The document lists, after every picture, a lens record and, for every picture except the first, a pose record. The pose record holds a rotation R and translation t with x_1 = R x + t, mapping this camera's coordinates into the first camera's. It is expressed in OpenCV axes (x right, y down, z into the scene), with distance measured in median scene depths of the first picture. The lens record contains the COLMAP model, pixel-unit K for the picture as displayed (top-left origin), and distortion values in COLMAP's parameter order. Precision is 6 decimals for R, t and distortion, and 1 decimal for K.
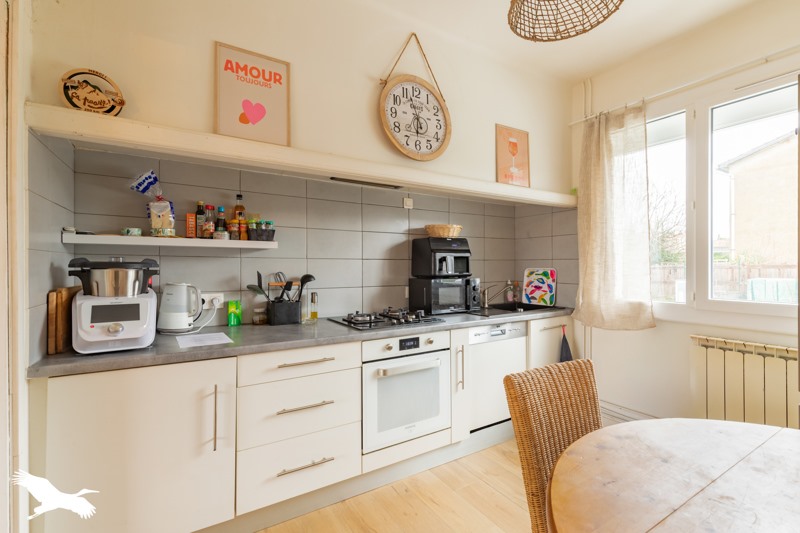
lens RADIAL K [[363.1, 0, 400.2], [0, 363.1, 266.2], [0, 0, 1]] dist [0.012307, 0.000161]
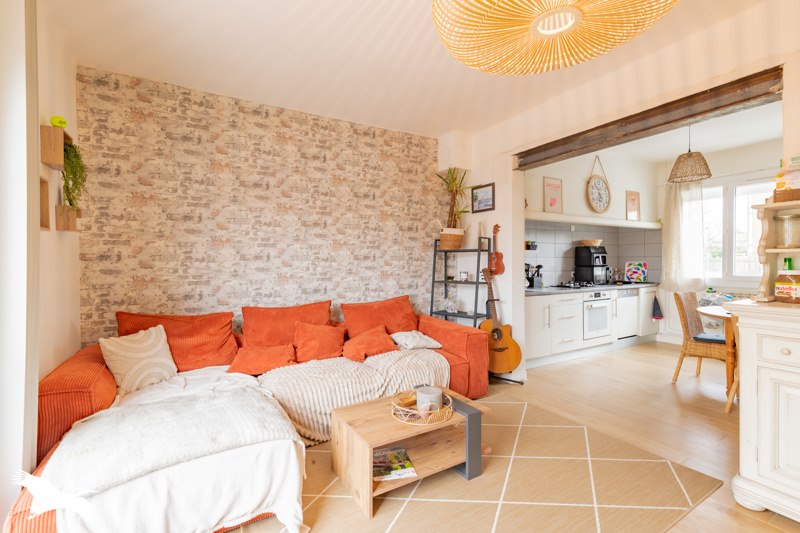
lens RADIAL K [[363.1, 0, 399.4], [0, 363.1, 266.3], [0, 0, 1]] dist [0.012307, 0.000161]
pose [[0.999586, -0.008404, -0.027517, -0.885110], [0.008632, 0.999929, 0.008177, 0.005096], [0.027447, -0.008411, 0.999588, -1.004581]]
